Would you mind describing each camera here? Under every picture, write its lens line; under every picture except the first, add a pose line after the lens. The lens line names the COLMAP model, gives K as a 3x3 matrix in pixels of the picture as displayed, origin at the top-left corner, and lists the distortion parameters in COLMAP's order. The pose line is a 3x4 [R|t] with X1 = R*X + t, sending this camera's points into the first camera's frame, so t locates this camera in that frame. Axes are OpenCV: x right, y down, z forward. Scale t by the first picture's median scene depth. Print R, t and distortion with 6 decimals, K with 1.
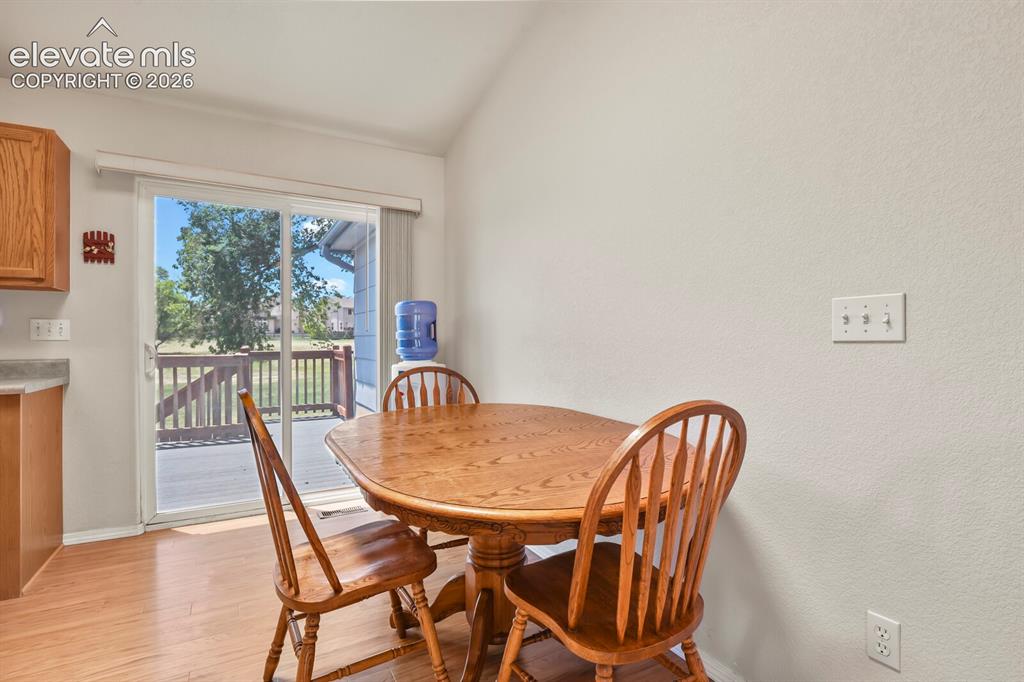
lens RADIAL K [[494.4, 0, 514.4], [0, 494.4, 342.7], [0, 0, 1]] dist [-0.003878, -0.006035]
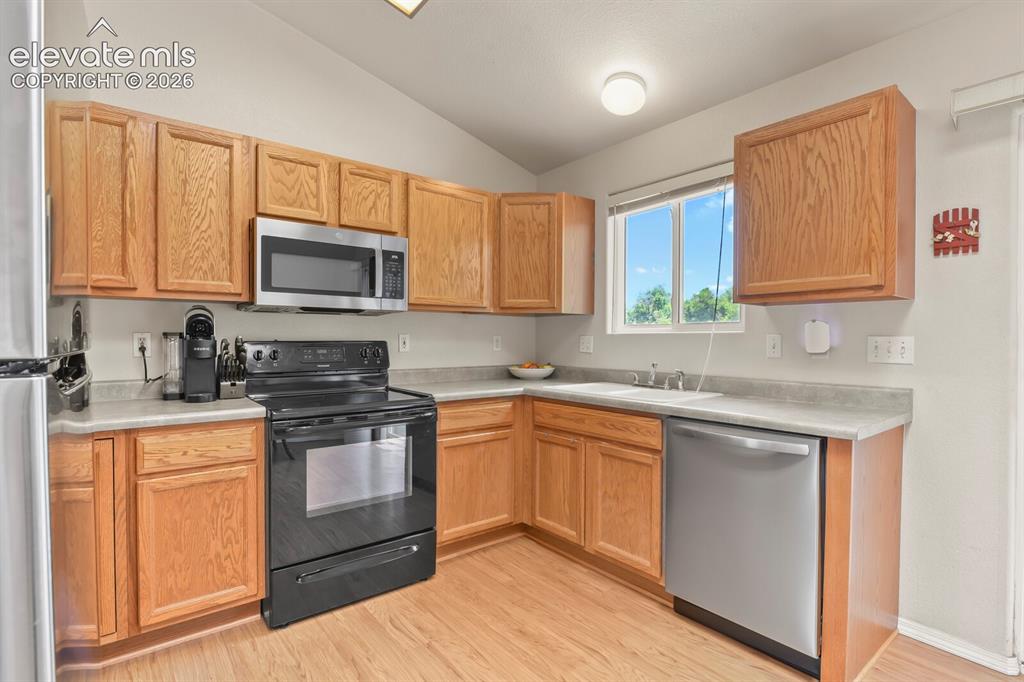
lens RADIAL K [[494.4, 0, 521.5], [0, 494.4, 343.2], [0, 0, 1]] dist [-0.003878, -0.006035]
pose [[0.168671, 0.010740, -0.985614, -0.264231], [-0.009890, 0.999909, 0.009203, -0.037084], [0.985623, 0.008196, 0.168762, 0.279785]]
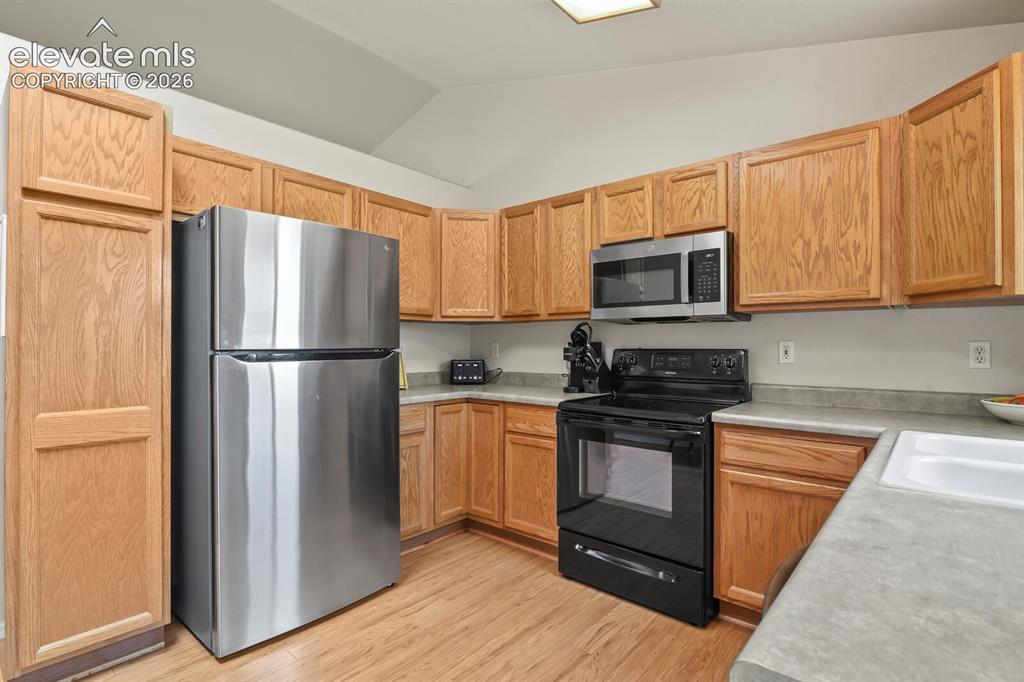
lens RADIAL K [[494.4, 0, 511.2], [0, 494.4, 340.5], [0, 0, 1]] dist [-0.003878, -0.006035]
pose [[-0.940573, -0.003437, -0.339573, -0.647038], [-0.002830, 0.999993, -0.002282, -0.042400], [0.339578, -0.001186, -0.940577, 0.909643]]
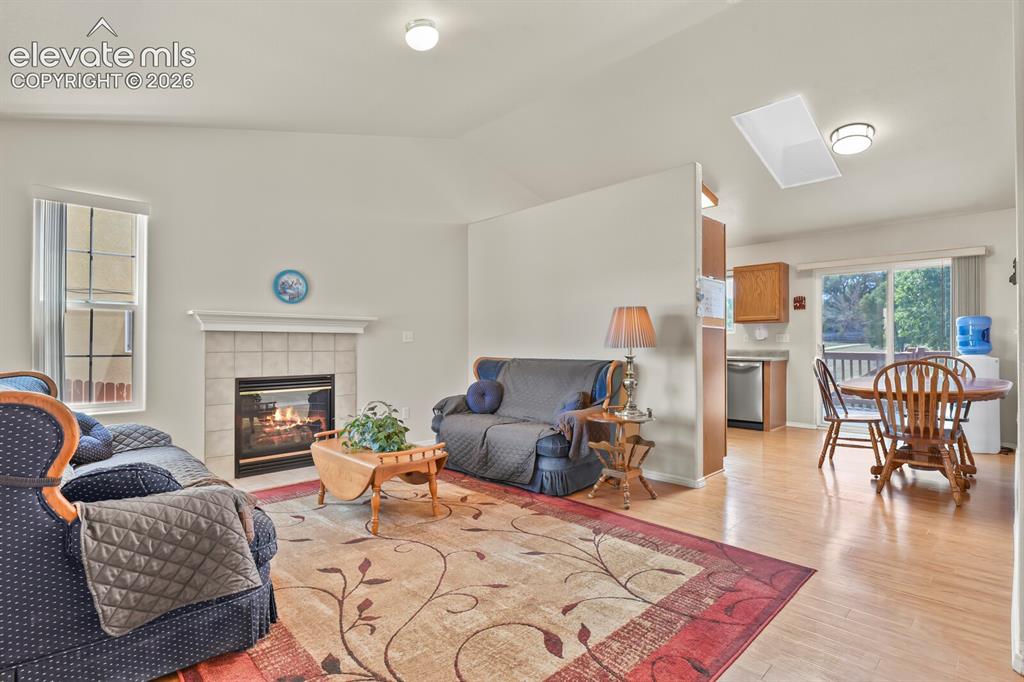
lens RADIAL K [[494.4, 0, 517.4], [0, 494.4, 343.9], [0, 0, 1]] dist [-0.003878, -0.006035]
pose [[0.259531, -0.001298, -0.965734, 1.100786], [-0.005044, 0.999984, -0.002700, 0.015819], [0.965722, 0.005572, 0.259520, -0.931619]]
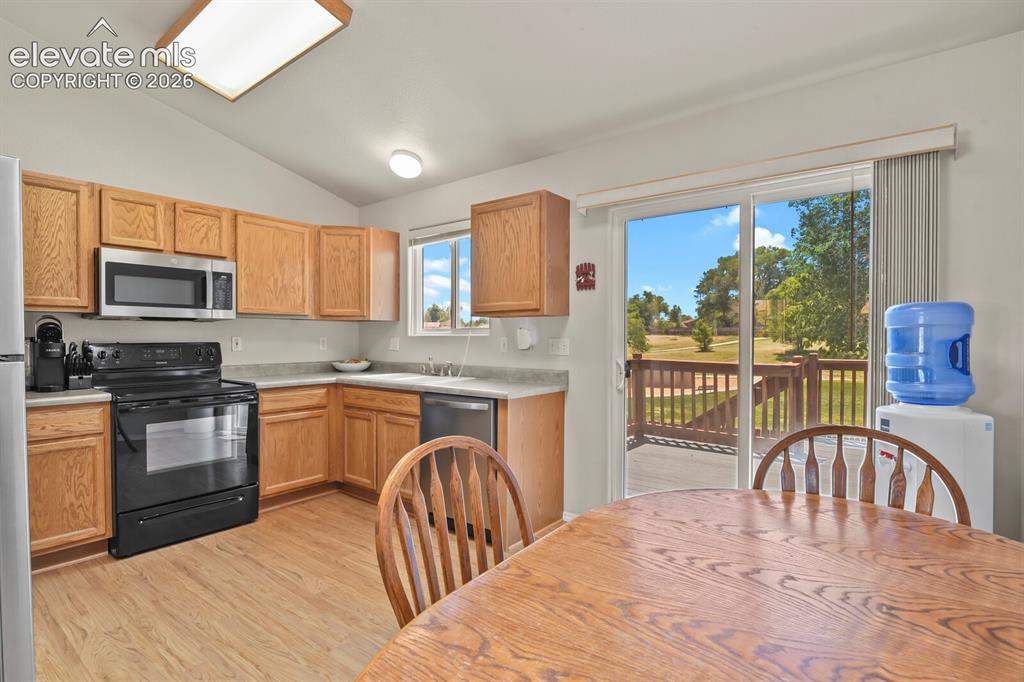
lens RADIAL K [[494.4, 0, 519.6], [0, 494.4, 342.9], [0, 0, 1]] dist [-0.003878, -0.006035]
pose [[0.394275, 0.013048, -0.918900, 0.178760], [-0.006923, 0.999913, 0.011228, -0.048645], [0.918966, 0.001935, 0.394331, 0.393187]]
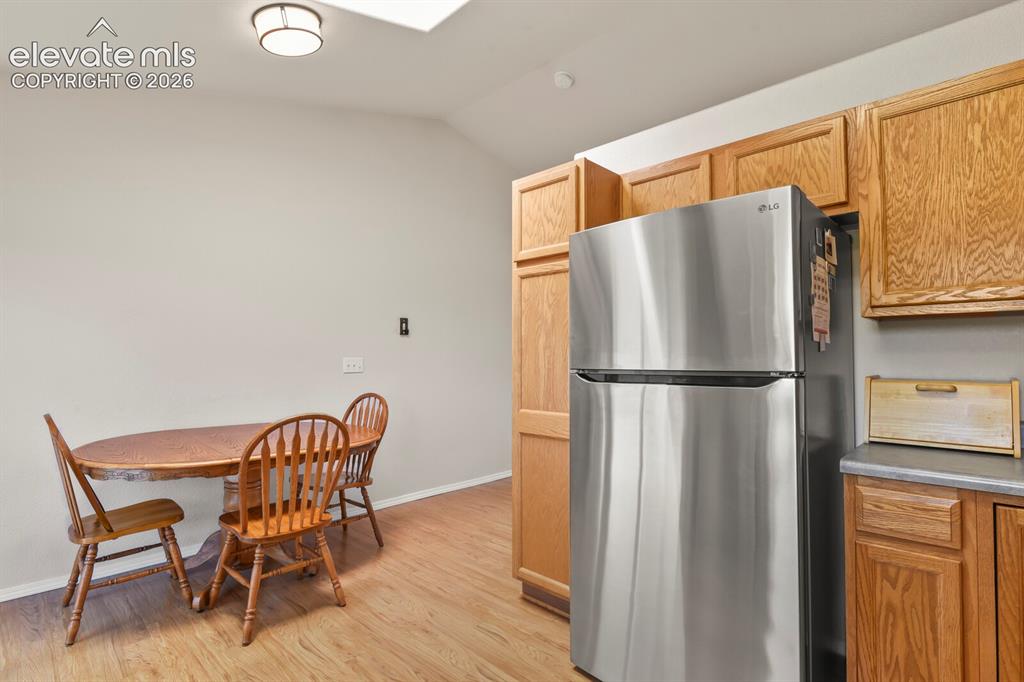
lens RADIAL K [[494.4, 0, 513.5], [0, 494.4, 341.9], [0, 0, 1]] dist [-0.003878, -0.006035]
pose [[-0.289029, 0.029204, 0.956875, -1.108874], [0.012444, 0.999565, -0.026748, -0.050722], [-0.957239, 0.004177, -0.289267, 0.485698]]
